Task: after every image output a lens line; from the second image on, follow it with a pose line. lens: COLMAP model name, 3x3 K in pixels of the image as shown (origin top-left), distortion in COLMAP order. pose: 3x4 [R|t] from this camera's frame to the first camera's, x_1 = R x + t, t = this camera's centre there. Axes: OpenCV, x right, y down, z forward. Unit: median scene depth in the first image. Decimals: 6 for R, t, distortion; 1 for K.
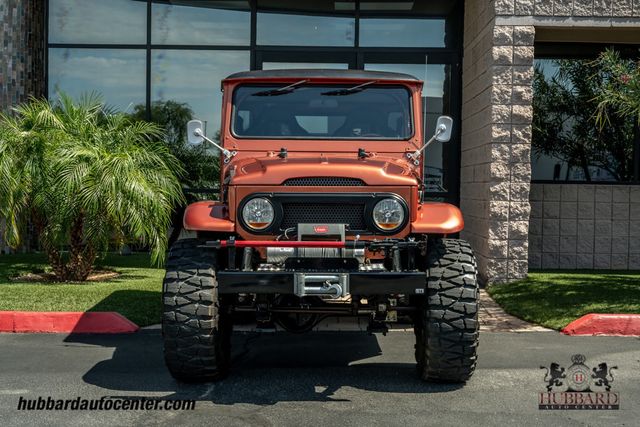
lens RADIAL K [[925.7, 0, 315.6], [0, 925.7, 215.2], [0, 0, 1]] dist [0.008157, 0.000000]
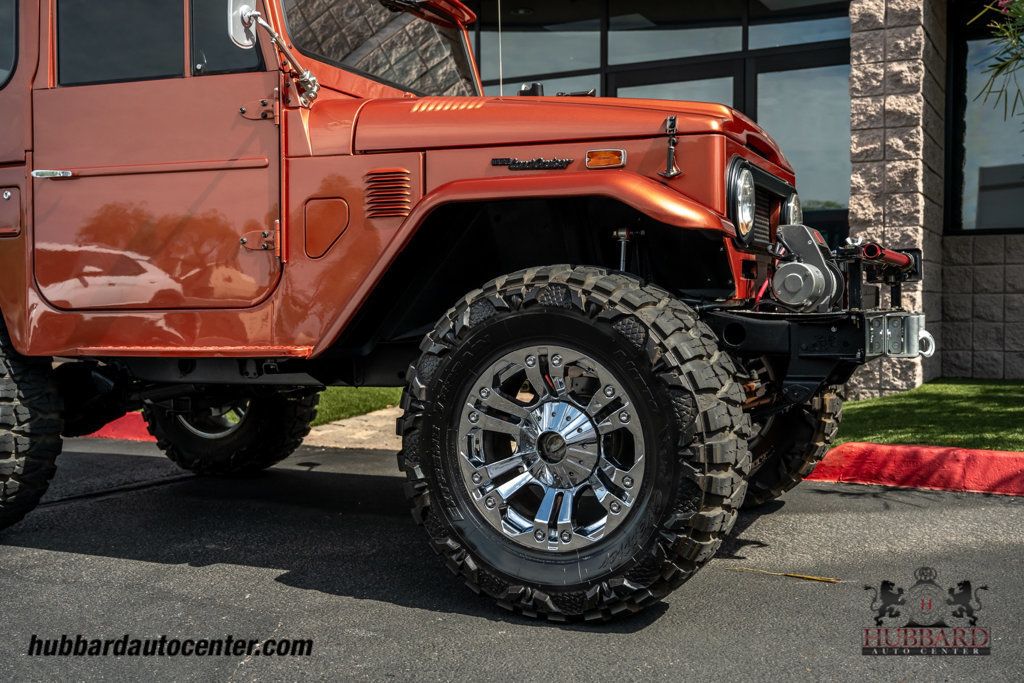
lens RADIAL K [[1080.9, 0, 516.5], [0, 1080.9, 331.8], [0, 0, 1]] dist [0.014620, 0.000000]
pose [[0.893594, -0.004834, -0.448850, 0.311456], [0.001474, 0.999968, -0.007836, 0.036654], [0.448874, 0.006340, 0.893573, 0.277080]]
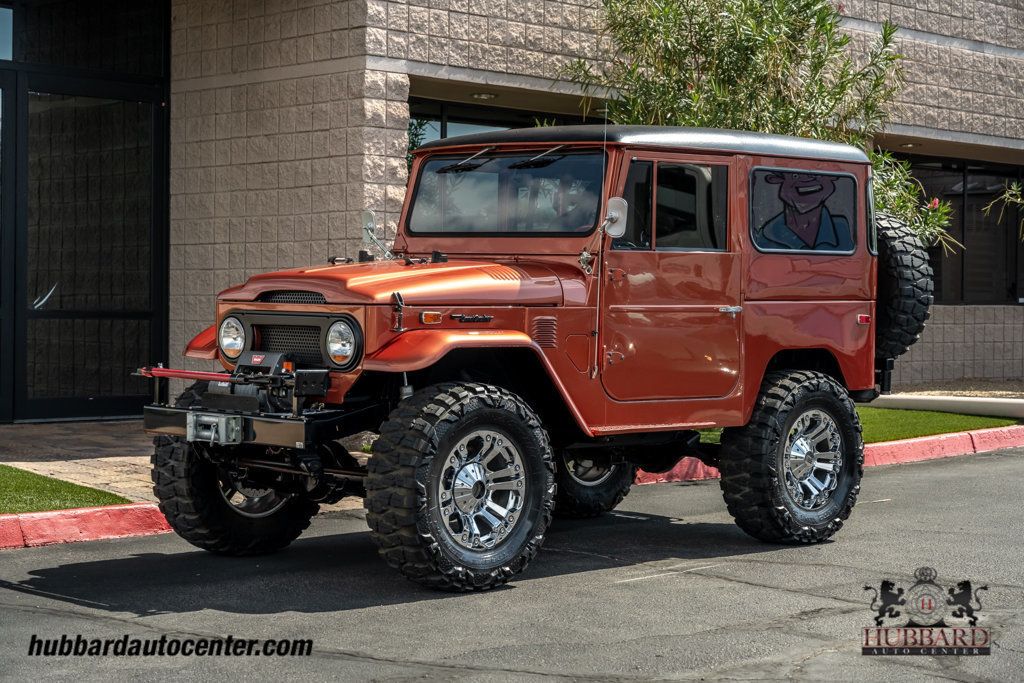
lens RADIAL K [[1976.7, 0, 500.2], [0, 1976.7, 338.4], [0, 0, 1]] dist [0.024499, 0.000000]
pose [[0.697690, -0.018447, 0.716162, -0.796100], [0.024504, 0.999698, 0.001880, -0.003973], [-0.715981, 0.016237, 0.697931, -0.099541]]
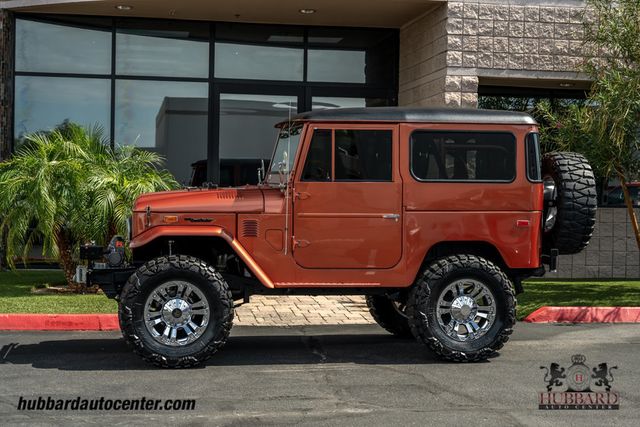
lens RADIAL K [[1112.5, 0, 316.3], [0, 1112.5, 214.4], [0, 0, 1]] dist [0.026054, 0.000000]
pose [[0.980031, -0.002193, 0.198832, -0.260243], [0.005702, 0.999838, -0.017076, 0.000077], [-0.198762, 0.017869, 0.979885, -0.381395]]
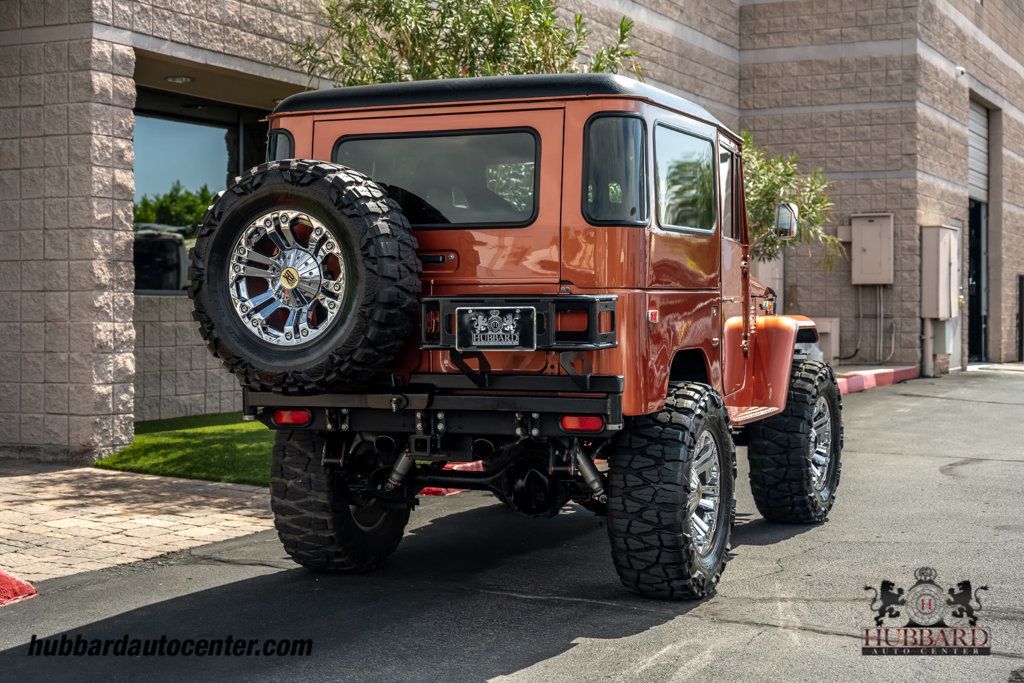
lens RADIAL K [[1636.5, 0, 505.0], [0, 1636.5, 331.4], [0, 0, 1]] dist [0.020184, 0.000000]
pose [[0.410668, -0.027836, 0.911360, -0.692252], [0.033609, 0.999317, 0.015378, -0.017000], [-0.911165, 0.024315, 0.411323, 0.304668]]
